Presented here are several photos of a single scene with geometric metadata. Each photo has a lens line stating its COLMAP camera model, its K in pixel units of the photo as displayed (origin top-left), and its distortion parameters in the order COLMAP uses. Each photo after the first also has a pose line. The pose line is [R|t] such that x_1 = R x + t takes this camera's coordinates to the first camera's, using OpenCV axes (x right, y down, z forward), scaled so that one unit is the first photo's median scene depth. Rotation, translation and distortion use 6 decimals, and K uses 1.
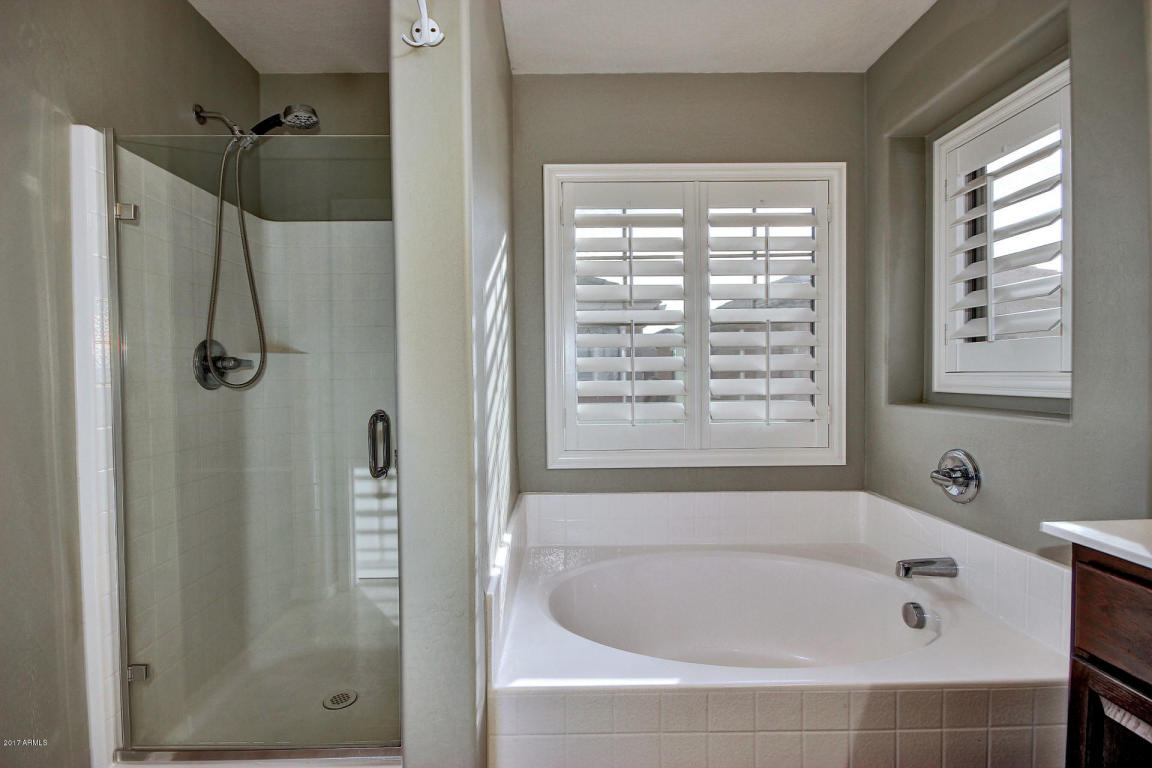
lens RADIAL K [[558.6, 0, 576.0], [0, 558.6, 384.0], [0, 0, 1]] dist [-0.010407, 0.000088]
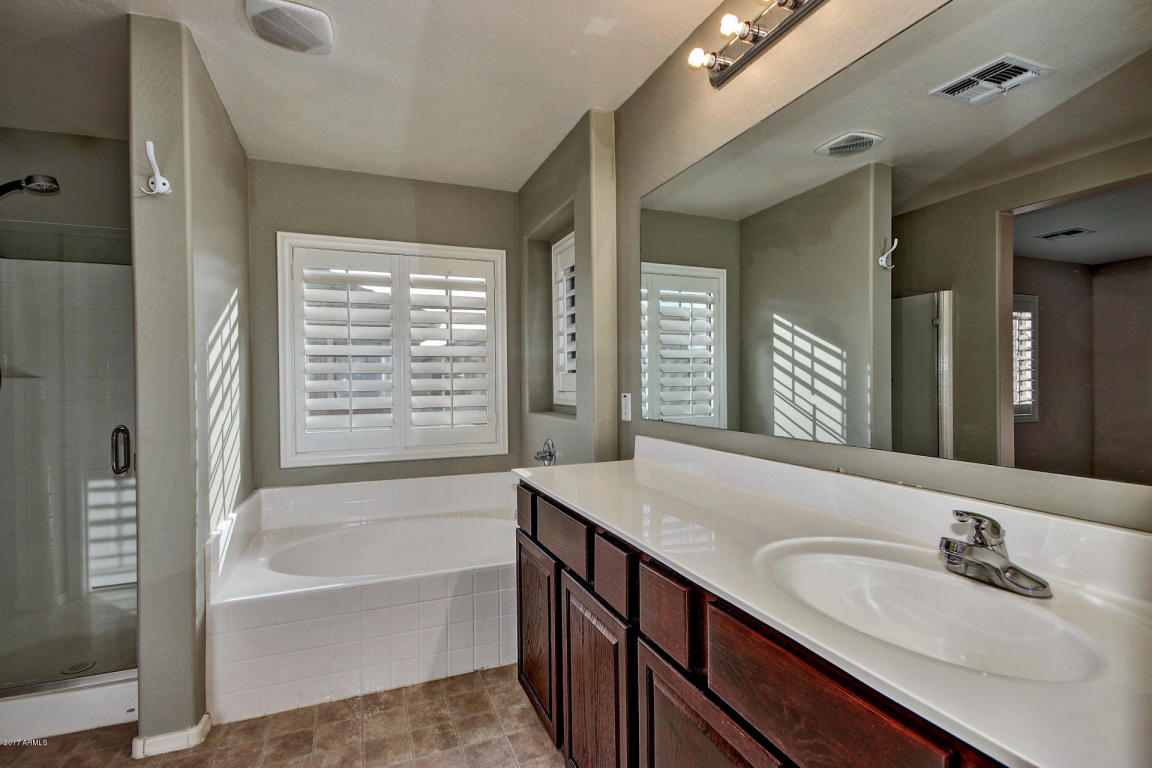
lens RADIAL K [[530.4, 0, 564.9], [0, 530.4, 383.7], [0, 0, 1]] dist [0.005388, -0.007548]
pose [[0.934223, -0.000087, 0.356688, 0.127100], [0.007525, 0.999782, -0.019465, -0.011926], [-0.356609, 0.020868, 0.934021, -0.380484]]
